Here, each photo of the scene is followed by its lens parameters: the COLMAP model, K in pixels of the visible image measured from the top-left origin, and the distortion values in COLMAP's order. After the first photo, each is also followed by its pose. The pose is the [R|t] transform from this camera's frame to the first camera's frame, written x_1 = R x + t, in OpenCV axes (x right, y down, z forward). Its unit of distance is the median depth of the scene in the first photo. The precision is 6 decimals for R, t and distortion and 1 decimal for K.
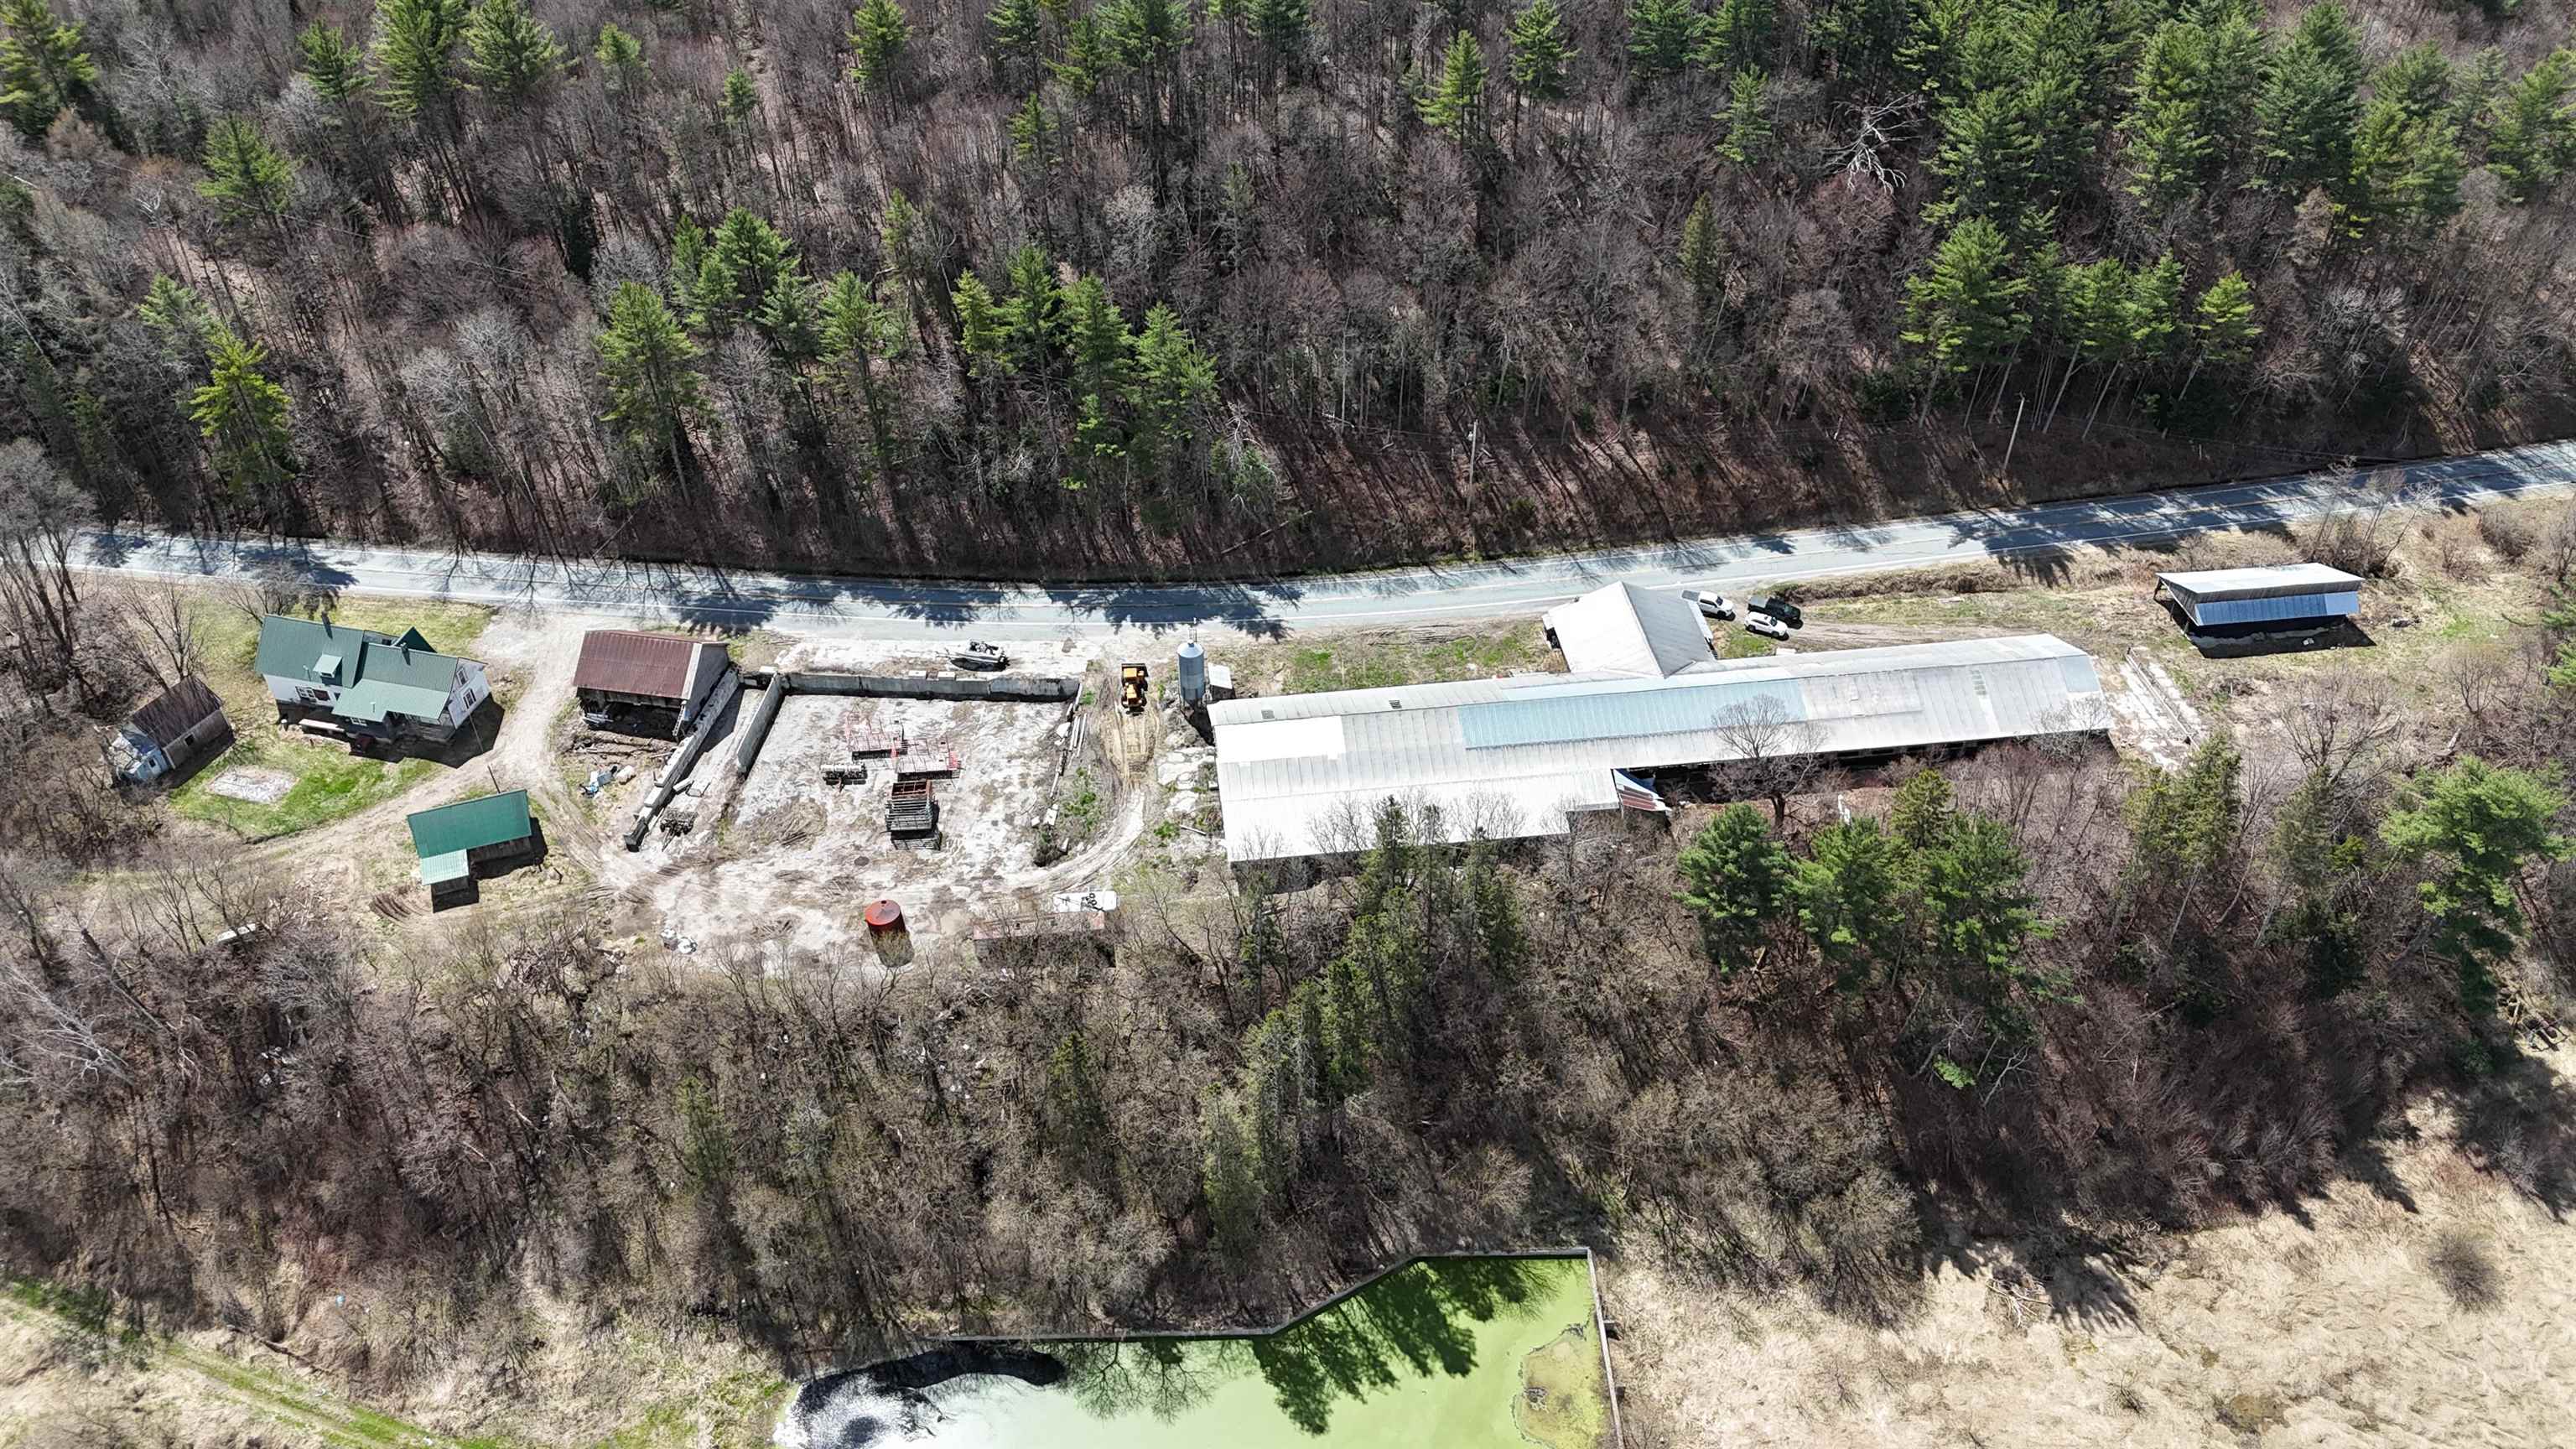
lens RADIAL K [[1896.0, 0, 1295.2], [0, 1896.0, 725.9], [0, 0, 1]] dist [0.077662, -0.072860]
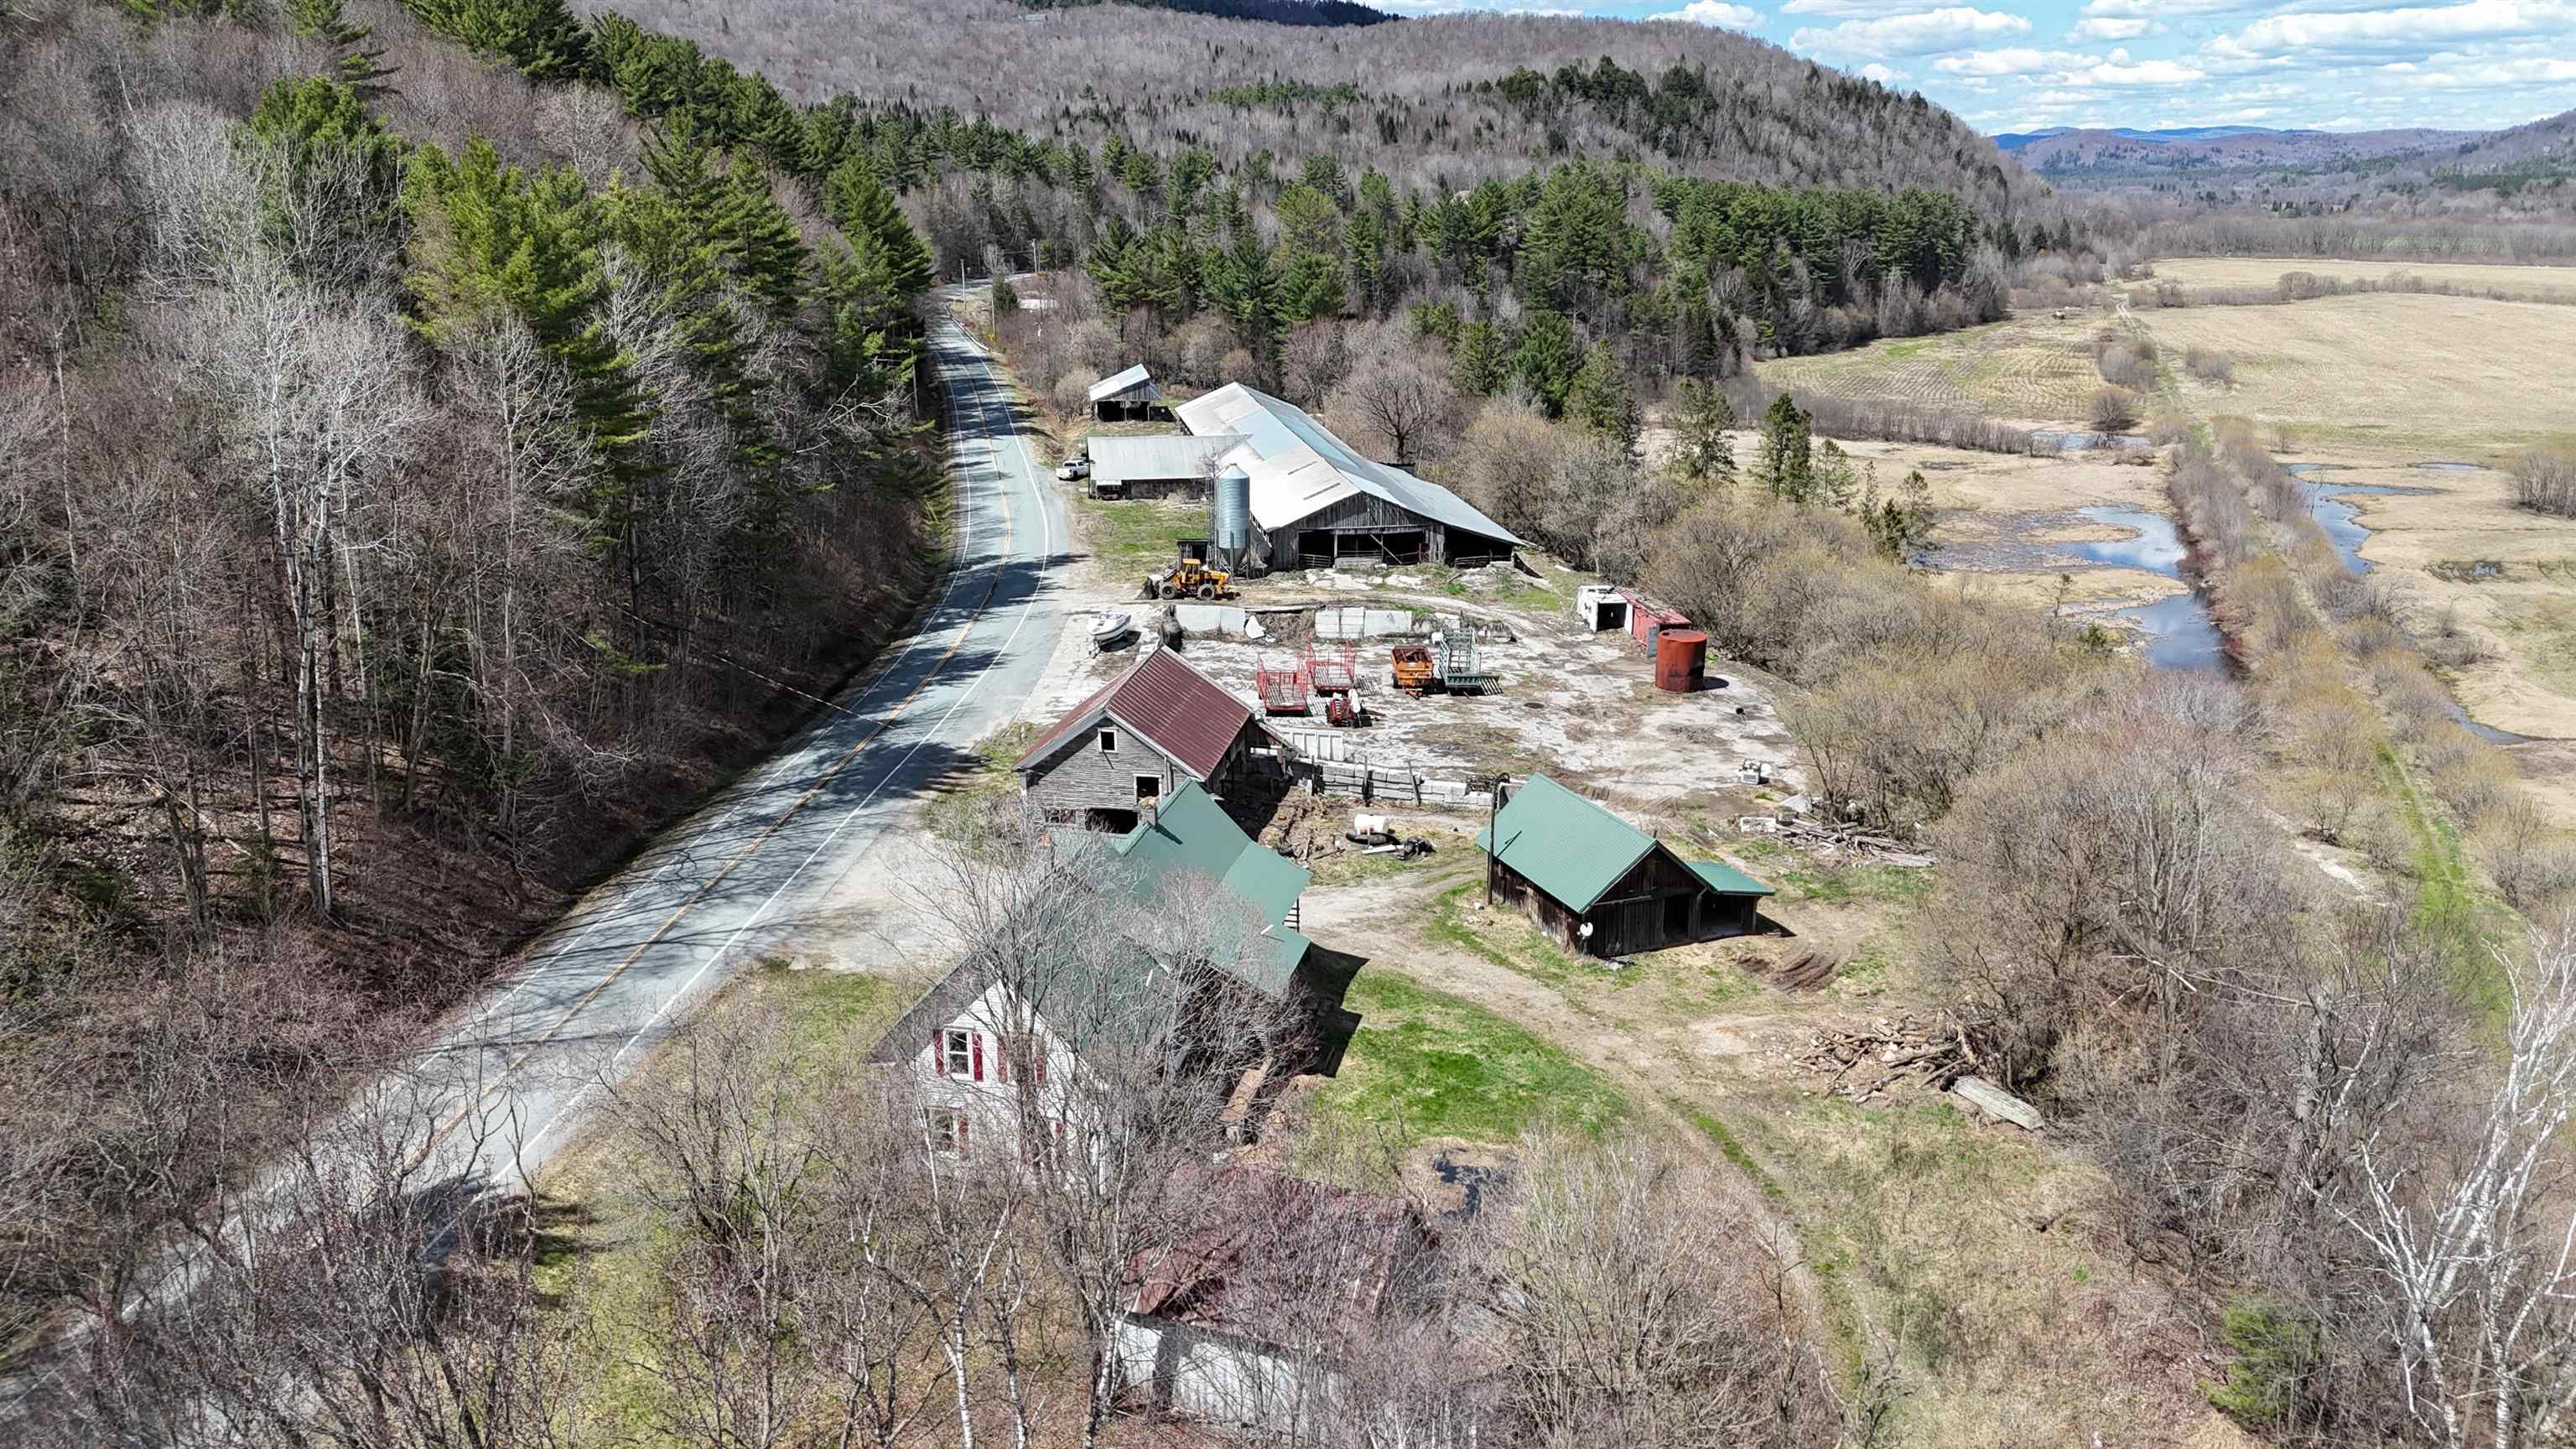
lens RADIAL K [[1896.0, 0, 1298.0], [0, 1896.0, 736.9], [0, 0, 1]] dist [0.077662, -0.072860]
pose [[-0.019630, -0.277093, 0.960643, -0.821491], [0.645609, 0.730139, 0.223798, -0.117398], [-0.763416, 0.624593, 0.164561, 0.902750]]
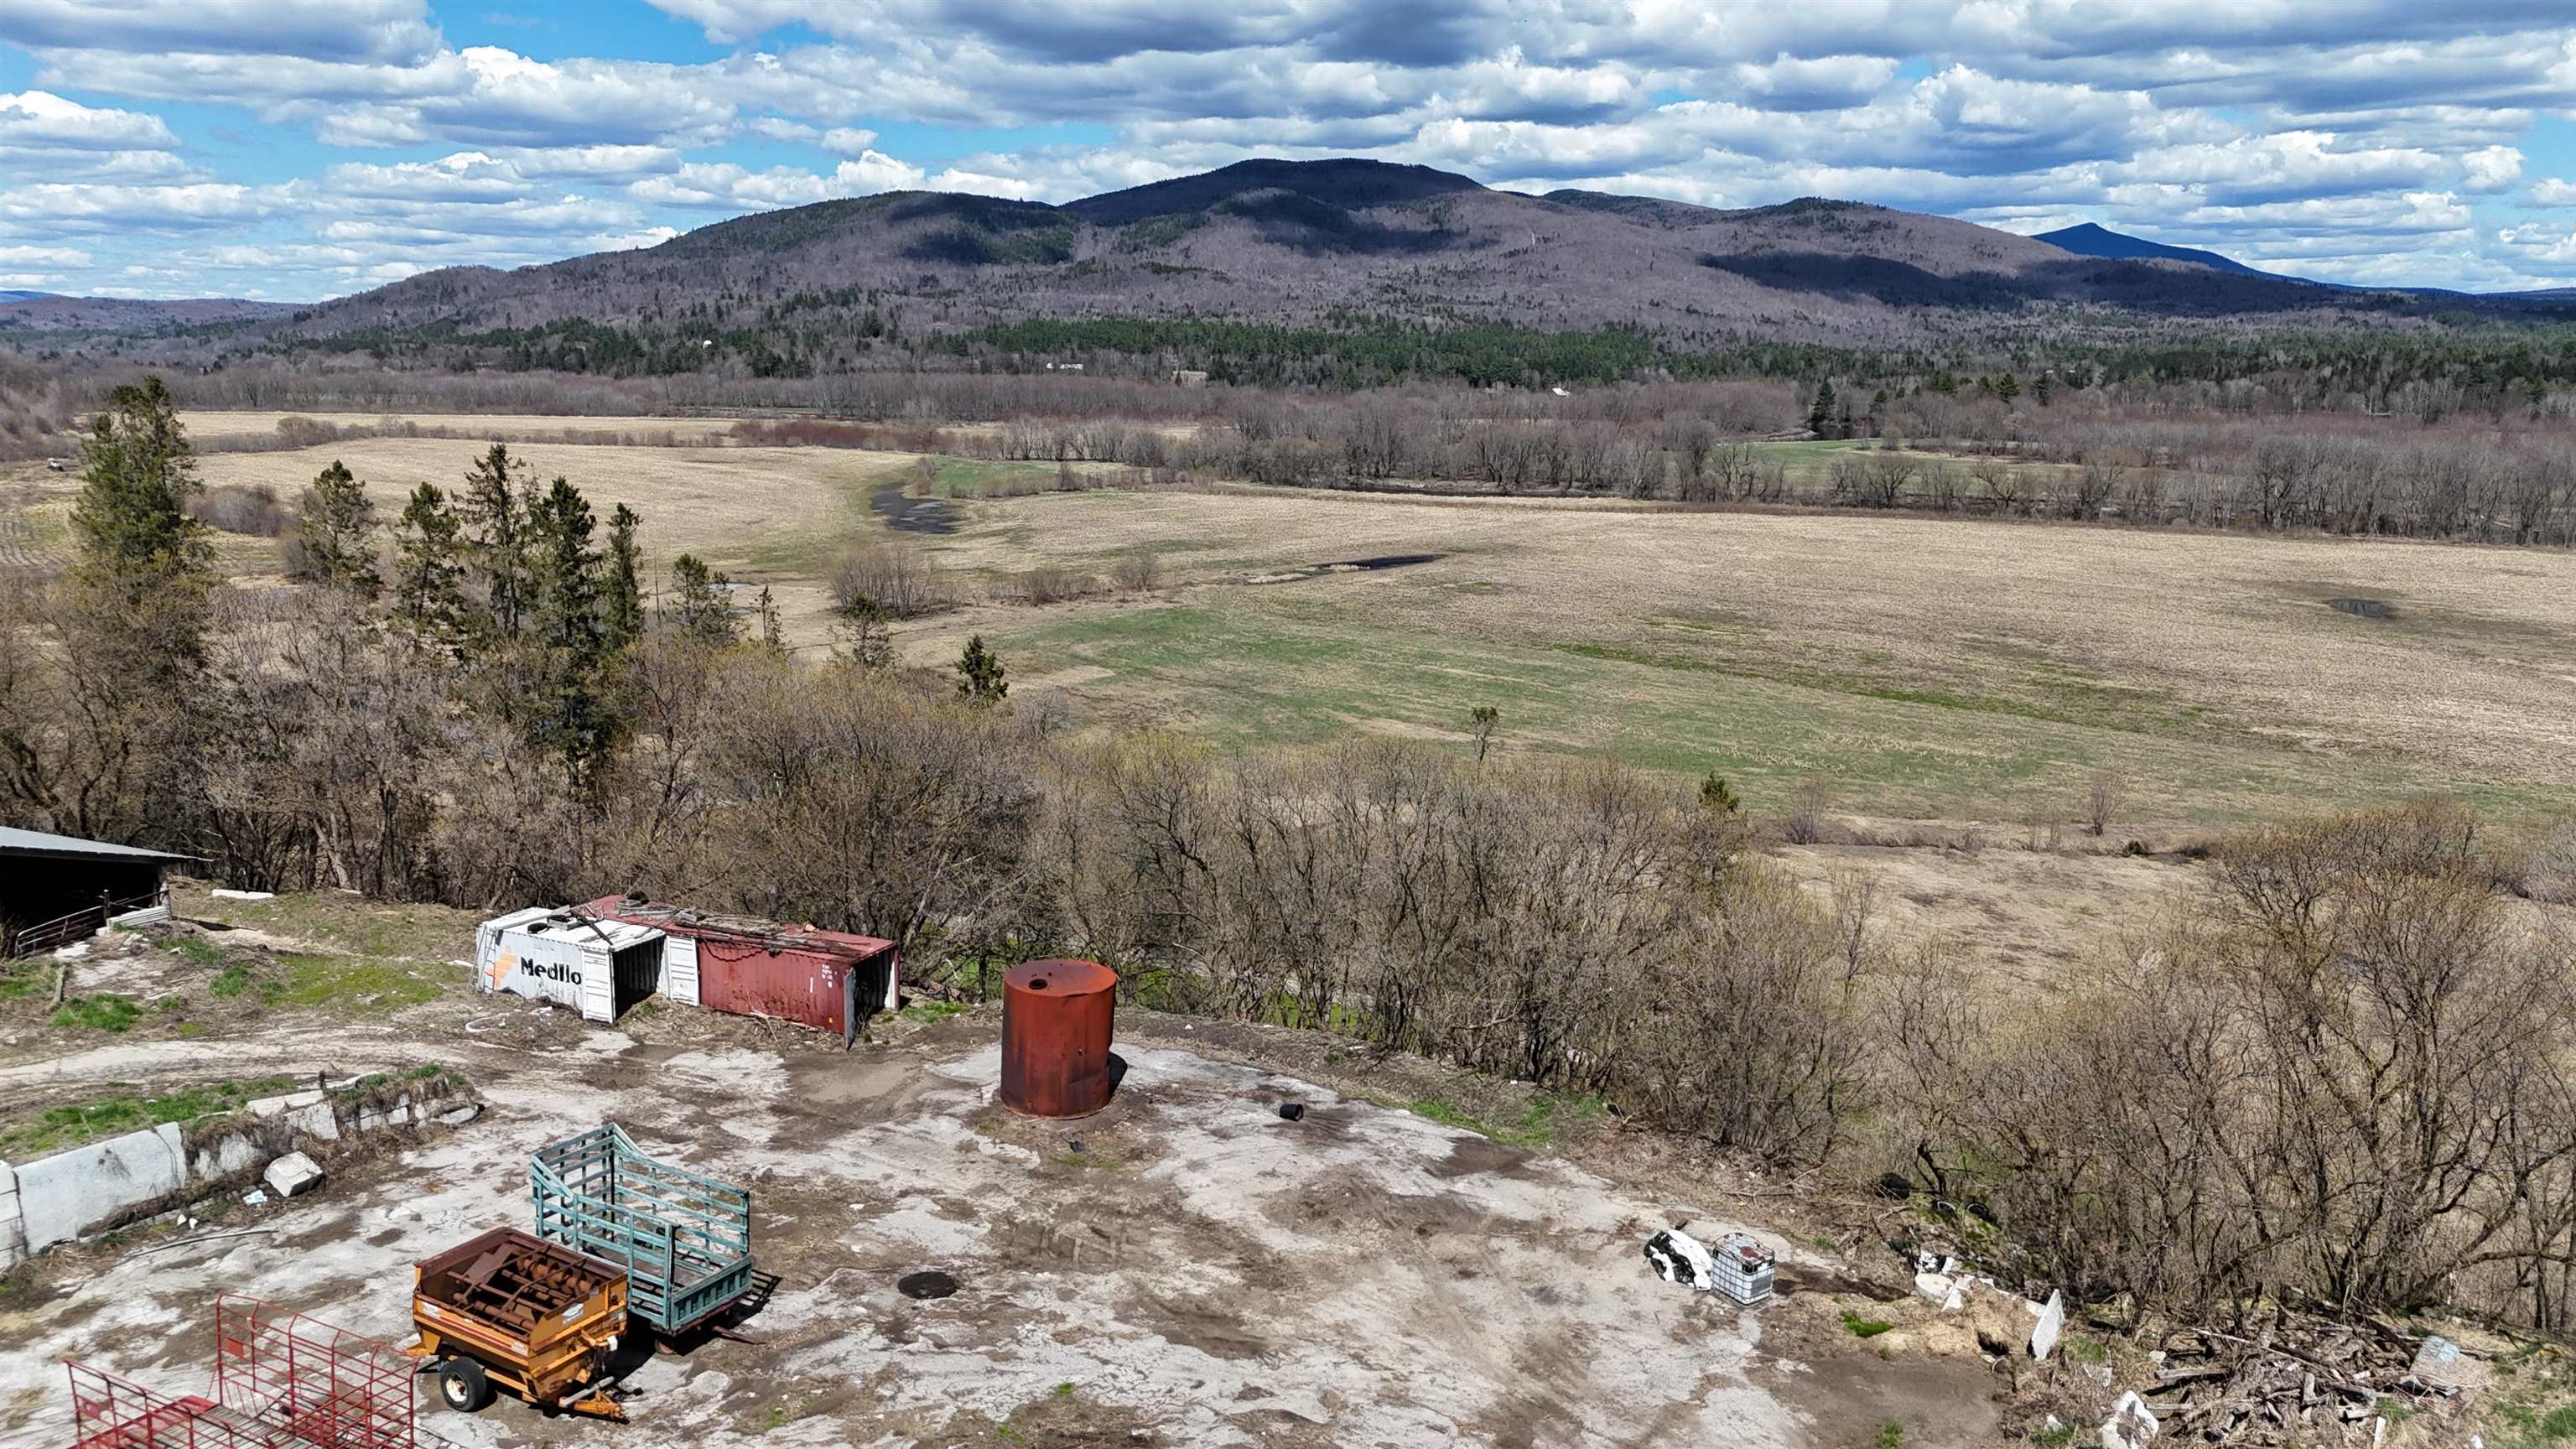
lens RADIAL K [[1896.0, 0, 1302.7], [0, 1896.0, 723.4], [0, 0, 1]] dist [0.077662, -0.072860]
pose [[-0.856578, -0.101851, 0.505866, -0.357437], [0.327763, 0.649781, 0.685825, -0.113927], [-0.398554, 0.753267, -0.523205, 0.990242]]
